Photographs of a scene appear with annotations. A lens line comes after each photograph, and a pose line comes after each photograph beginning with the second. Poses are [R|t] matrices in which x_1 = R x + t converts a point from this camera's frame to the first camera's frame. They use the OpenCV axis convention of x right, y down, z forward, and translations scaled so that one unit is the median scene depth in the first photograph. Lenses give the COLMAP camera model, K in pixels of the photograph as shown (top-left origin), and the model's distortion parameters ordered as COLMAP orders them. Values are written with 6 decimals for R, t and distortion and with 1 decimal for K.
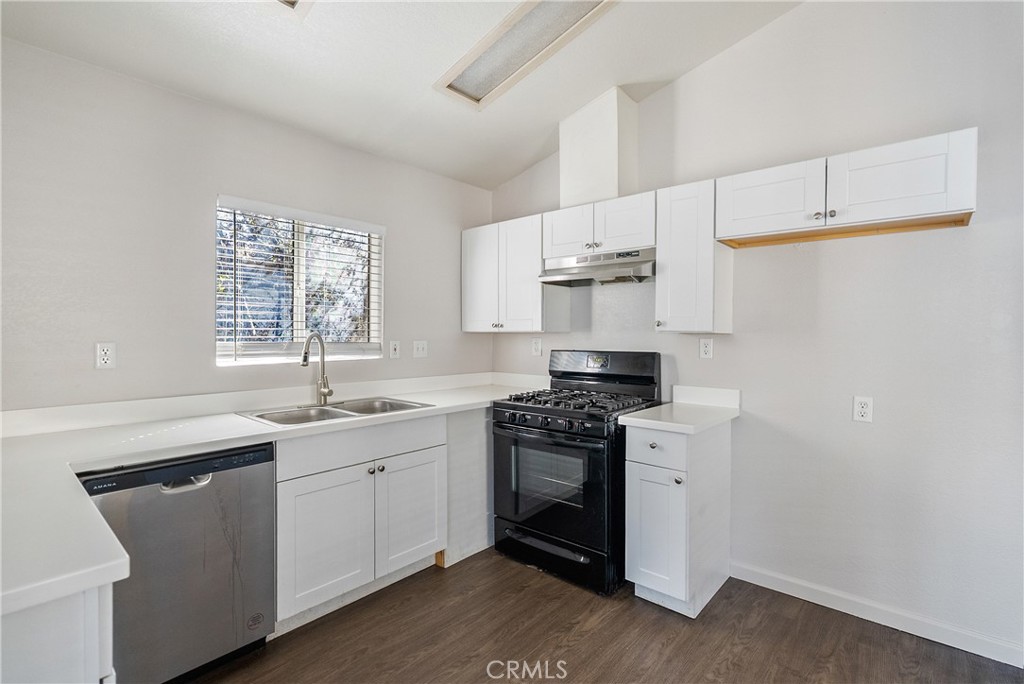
lens RADIAL K [[471.6, 0, 512.9], [0, 471.6, 339.1], [0, 0, 1]] dist [-0.001504, -0.000564]
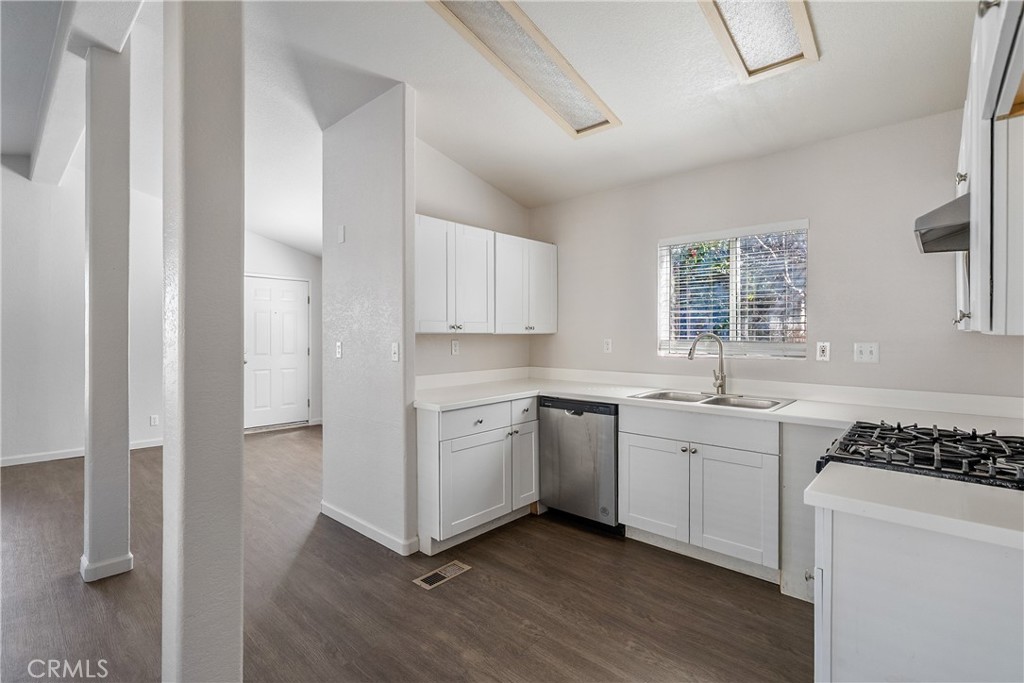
lens RADIAL K [[471.6, 0, 512.9], [0, 471.6, 338.6], [0, 0, 1]] dist [-0.001504, -0.000564]
pose [[-0.005240, 0.012774, -0.999905, 0.755157], [-0.007947, 0.999886, 0.012816, -0.010579], [0.999955, 0.008013, -0.005137, 0.483115]]
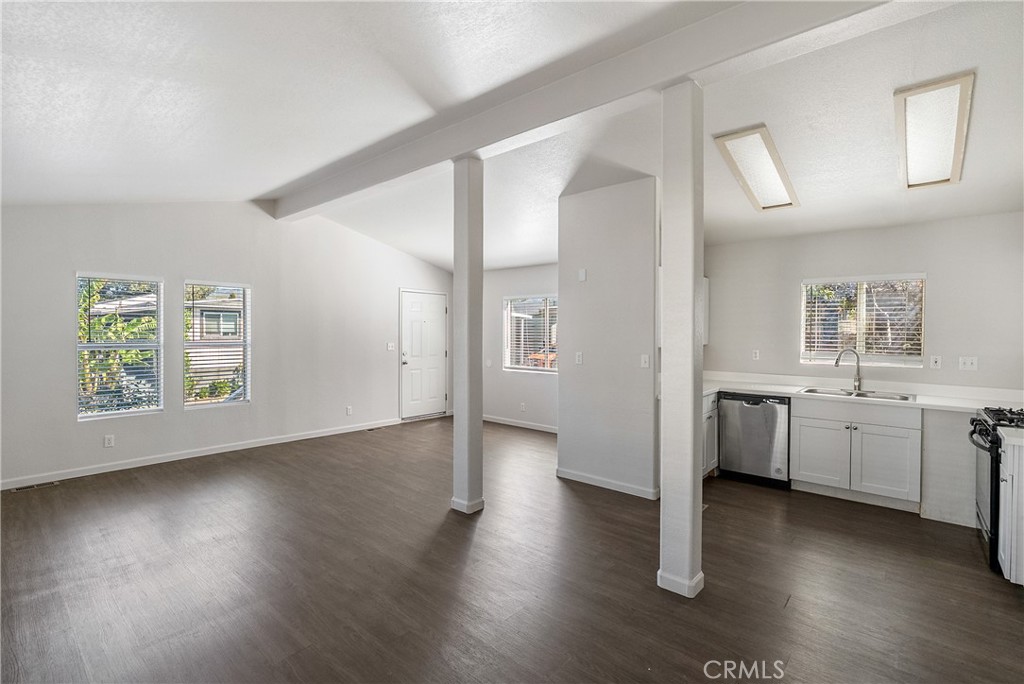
lens RADIAL K [[462.0, 0, 517.1], [0, 462.0, 339.6], [0, 0, 1]] dist [0.000032, 0.000253]
pose [[0.016338, 0.021690, -0.999631, 1.214320], [-0.013055, 0.999684, 0.021477, -0.064179], [0.999781, 0.012700, 0.016616, -0.248936]]
